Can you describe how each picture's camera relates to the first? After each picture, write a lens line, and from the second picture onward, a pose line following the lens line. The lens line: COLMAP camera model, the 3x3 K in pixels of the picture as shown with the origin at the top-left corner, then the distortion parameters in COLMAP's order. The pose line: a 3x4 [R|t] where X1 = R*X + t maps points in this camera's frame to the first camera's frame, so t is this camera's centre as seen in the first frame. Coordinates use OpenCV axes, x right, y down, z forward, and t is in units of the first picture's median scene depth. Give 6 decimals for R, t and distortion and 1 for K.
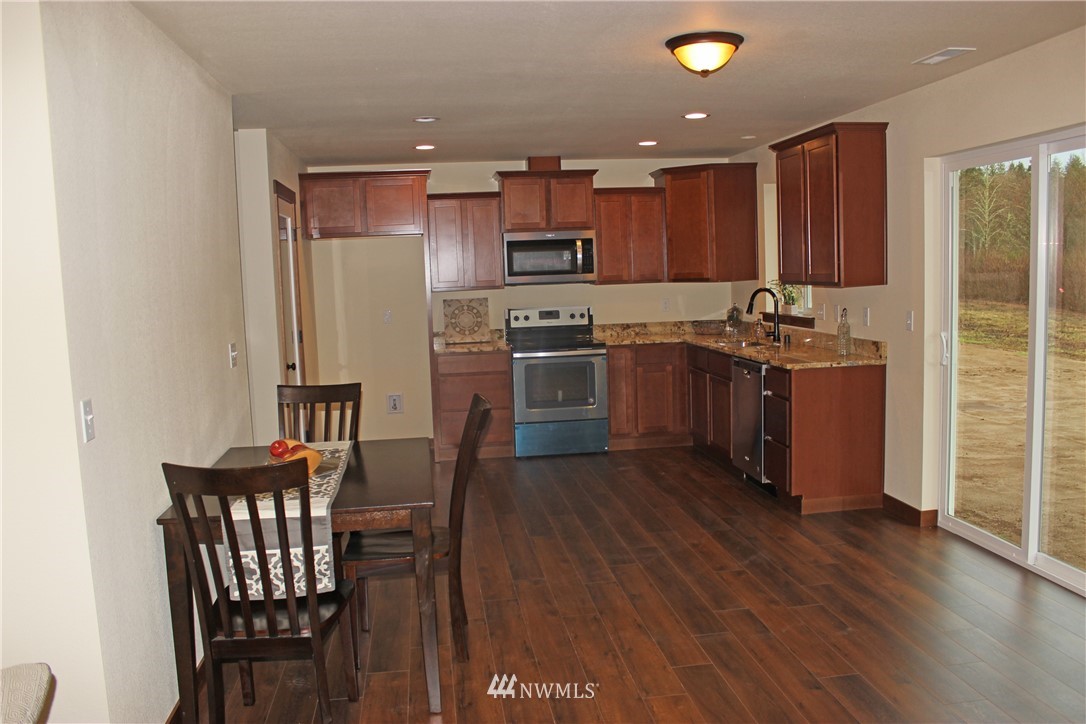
lens RADIAL K [[899.6, 0, 538.6], [0, 899.6, 368.9], [0, 0, 1]] dist [-0.159496, 0.137135]
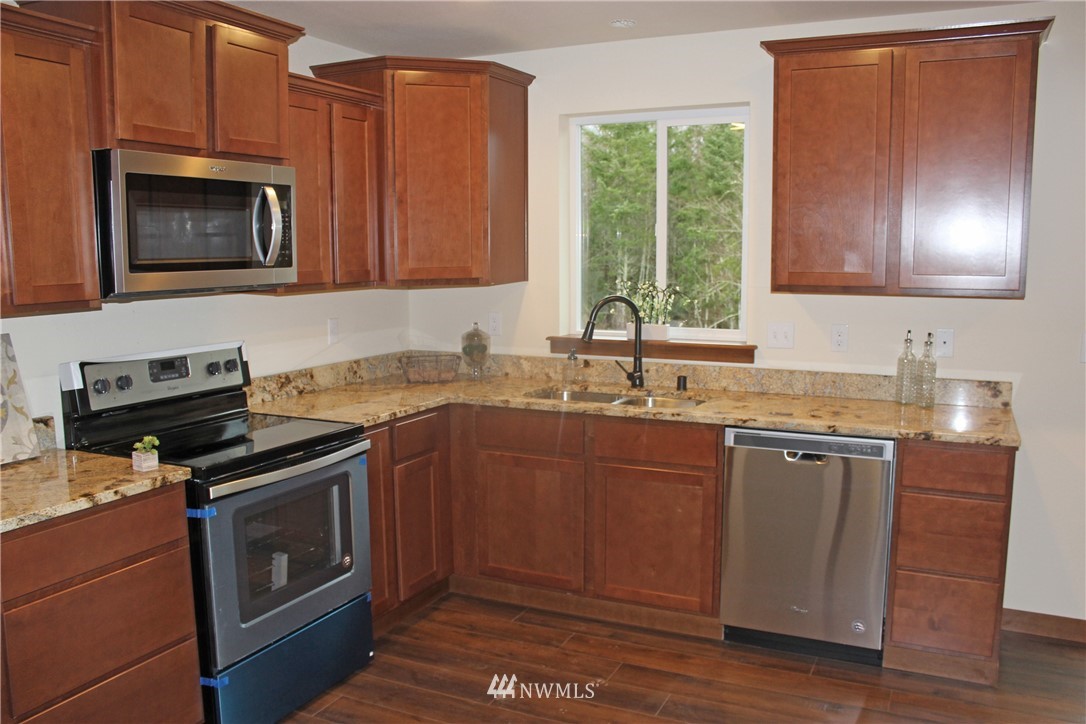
lens RADIAL K [[899.6, 0, 538.6], [0, 899.6, 365.9], [0, 0, 1]] dist [-0.159496, 0.137135]
pose [[0.550182, -0.074980, 0.831672, -0.256515], [0.076651, 0.996291, 0.039114, -0.073032], [-0.831519, 0.042228, 0.553888, 0.729272]]
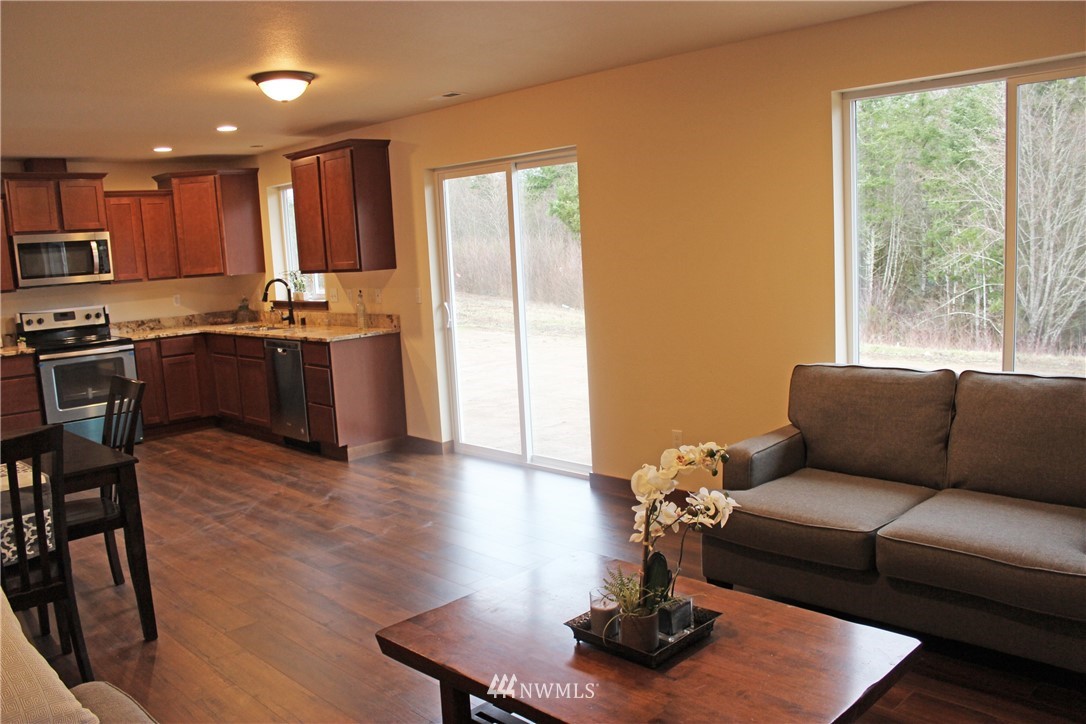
lens RADIAL K [[899.6, 0, 539.4], [0, 899.6, 367.1], [0, 0, 1]] dist [-0.159496, 0.137135]
pose [[0.802173, -0.092760, 0.589843, -0.159064], [0.092164, 0.995256, 0.031174, 0.017606], [-0.589936, 0.029355, 0.806916, -0.114055]]
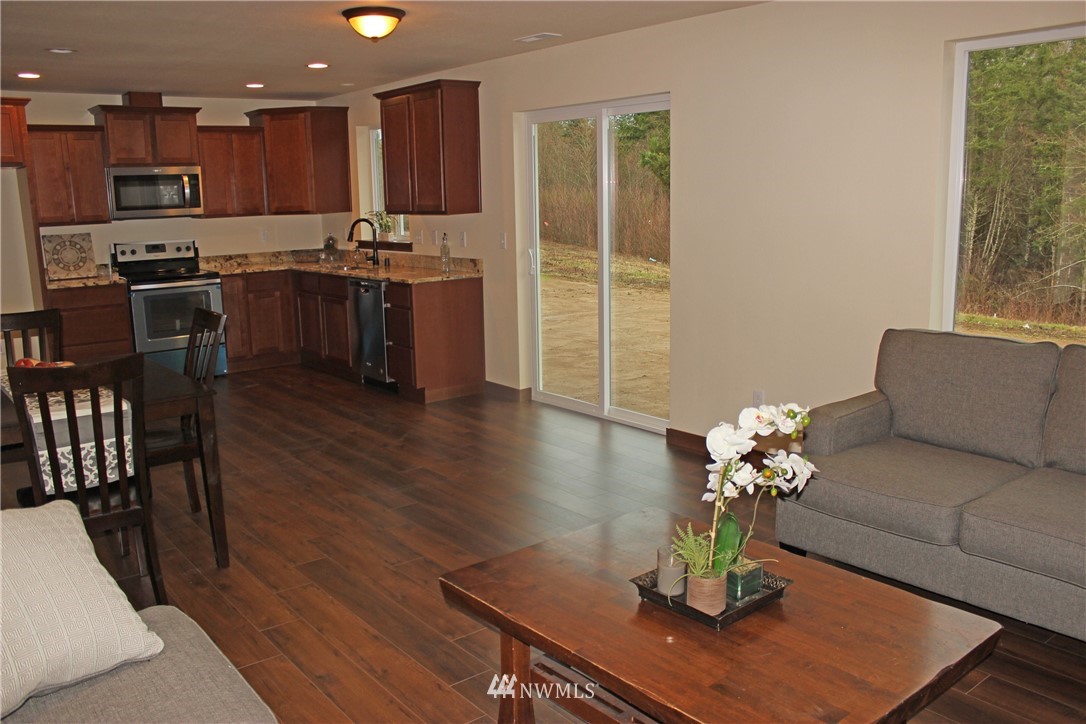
lens RADIAL K [[899.6, 0, 540.3], [0, 899.6, 372.2], [0, 0, 1]] dist [-0.159496, 0.137135]
pose [[0.856591, -0.084469, 0.509036, -0.151010], [0.047757, 0.995254, 0.084788, 0.019575], [-0.513782, -0.048319, 0.856559, -0.106503]]
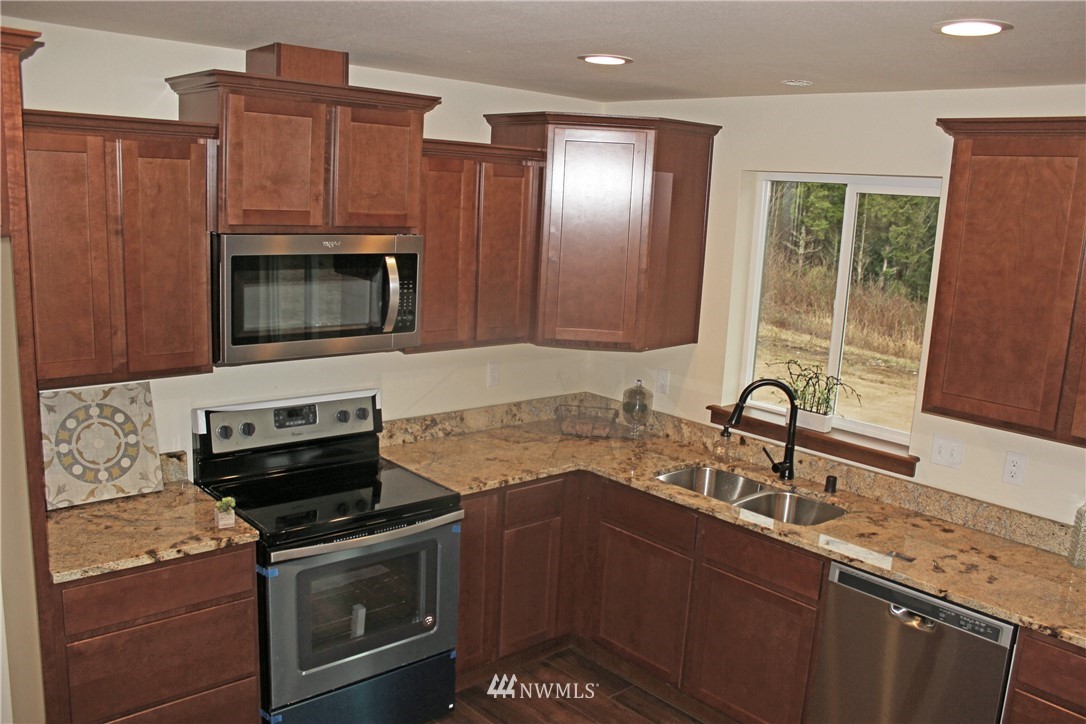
lens RADIAL K [[899.6, 0, 544.7], [0, 899.6, 366.6], [0, 0, 1]] dist [-0.159496, 0.137135]
pose [[0.817779, -0.030102, 0.574745, -0.157055], [-0.018385, 0.996755, 0.078365, -0.137443], [-0.575239, -0.074652, 0.814572, 0.654466]]
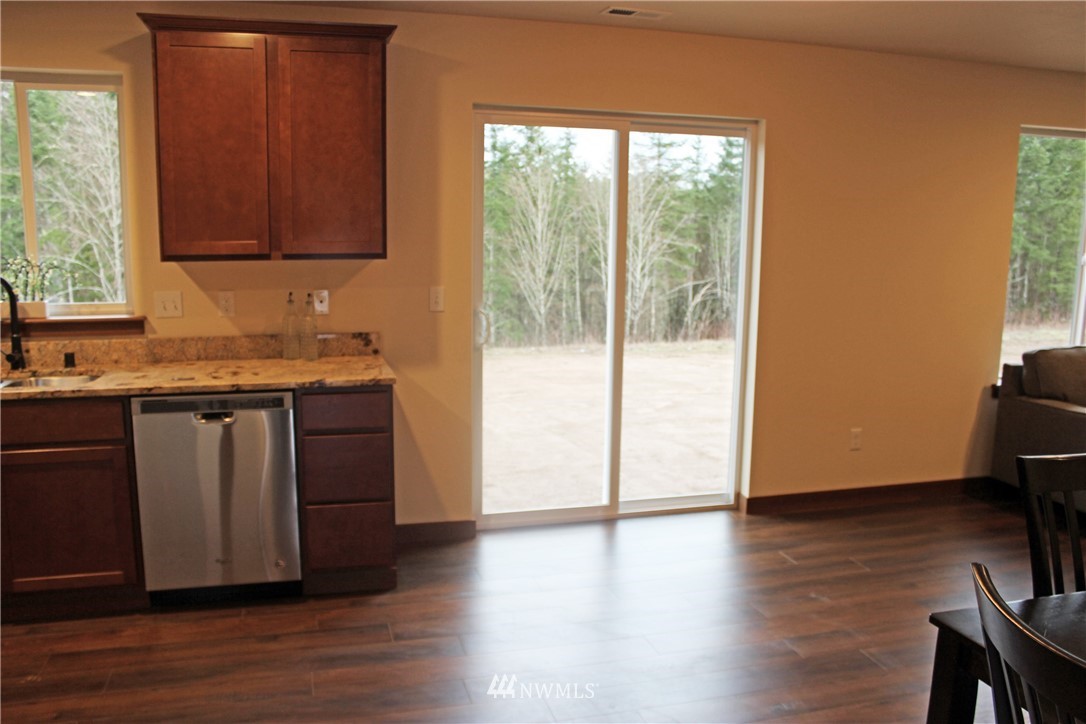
lens RADIAL K [[899.6, 0, 546.0], [0, 899.6, 372.2], [0, 0, 1]] dist [-0.159496, 0.137135]
pose [[-0.143368, -0.132139, 0.980808, -0.302318], [0.103008, 0.983671, 0.147582, -0.074200], [-0.984294, 0.122190, -0.127416, 0.749235]]
